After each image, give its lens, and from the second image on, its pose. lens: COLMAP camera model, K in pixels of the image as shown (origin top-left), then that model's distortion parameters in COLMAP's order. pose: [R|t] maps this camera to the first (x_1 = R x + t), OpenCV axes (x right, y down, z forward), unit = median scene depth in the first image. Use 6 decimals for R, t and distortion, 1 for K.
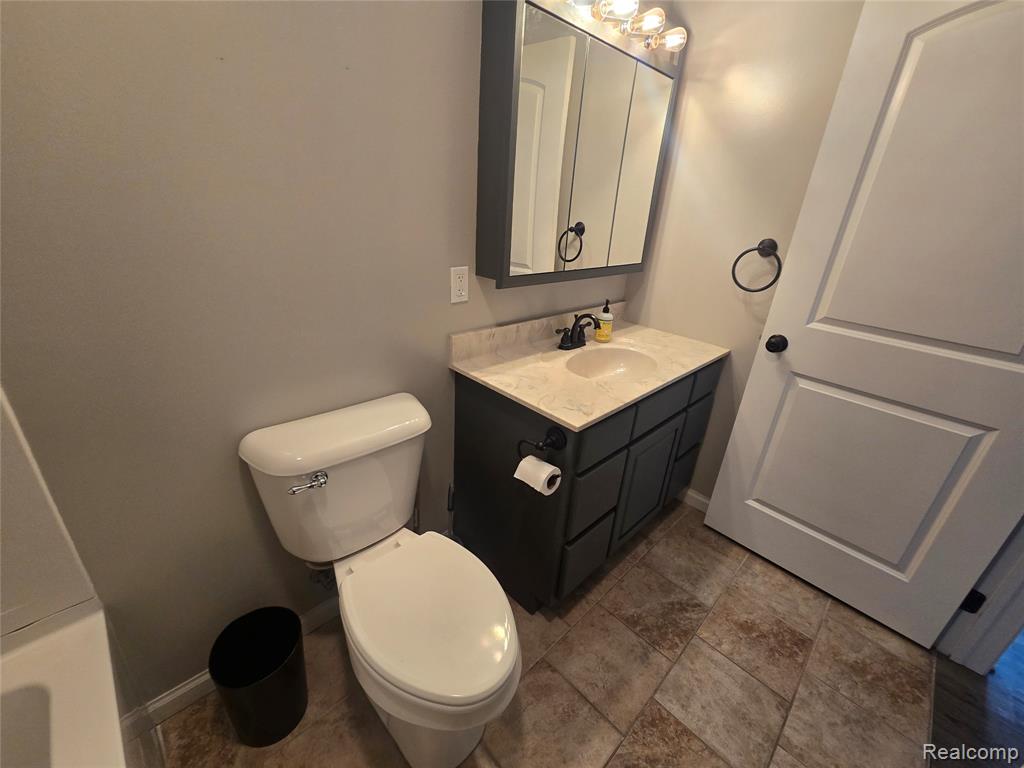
lens RADIAL K [[418.6, 0, 512.5], [0, 418.6, 381.3], [0, 0, 1]] dist [-0.001652, -0.000536]
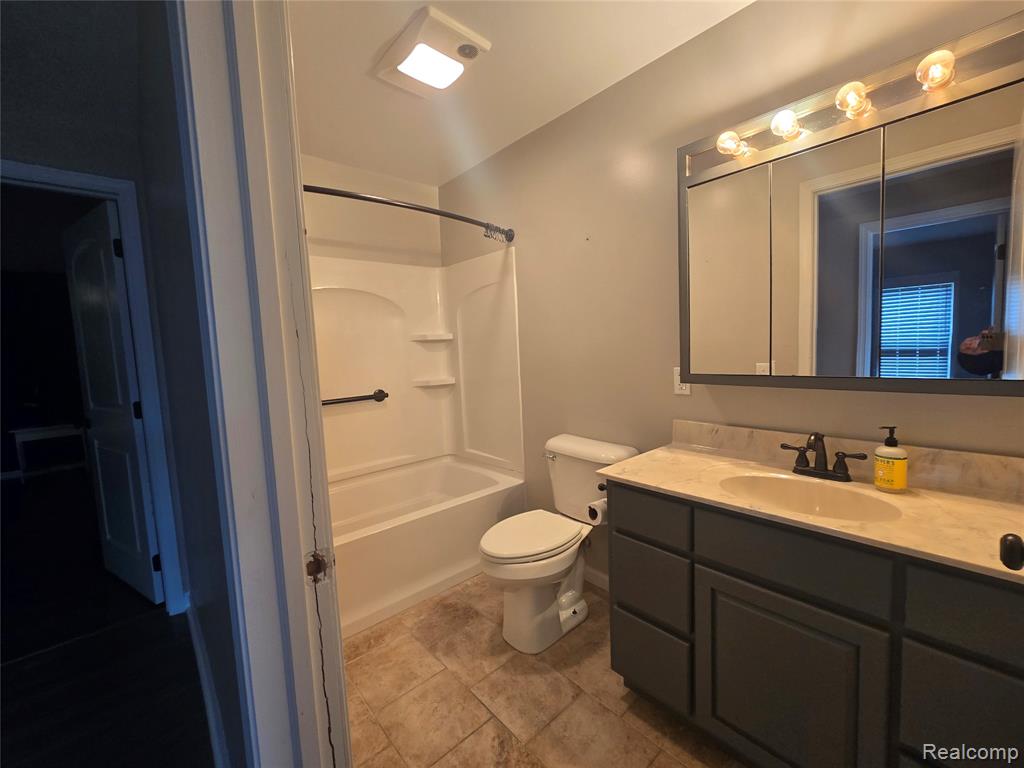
lens RADIAL K [[418.6, 0, 517.4], [0, 418.6, 384.0], [0, 0, 1]] dist [-0.001652, -0.000536]
pose [[-0.050043, 0.024522, -0.998446, 1.193925], [-0.360435, 0.931885, 0.040952, -0.091687], [0.931441, 0.361925, -0.037796, 0.579714]]
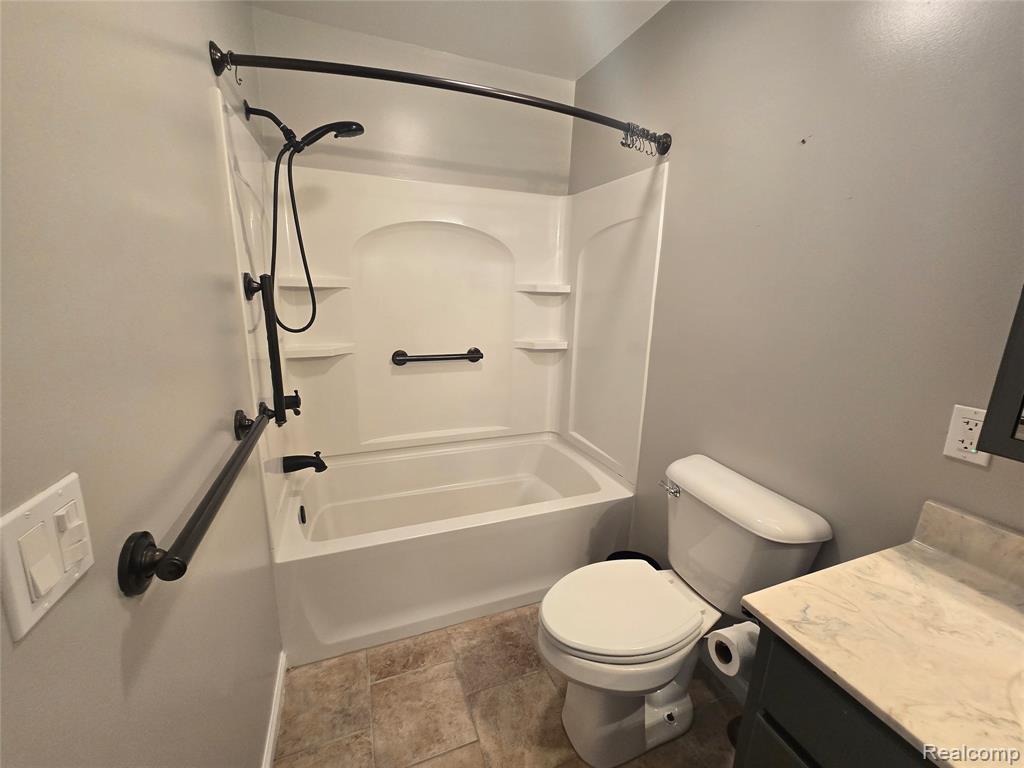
lens RADIAL K [[418.6, 0, 510.2], [0, 418.6, 382.6], [0, 0, 1]] dist [-0.001652, -0.000536]
pose [[-0.395163, 0.132430, -0.909015, 0.723868], [-0.414584, 0.857332, 0.305127, -0.202868], [0.819736, 0.497438, -0.283882, 0.564872]]
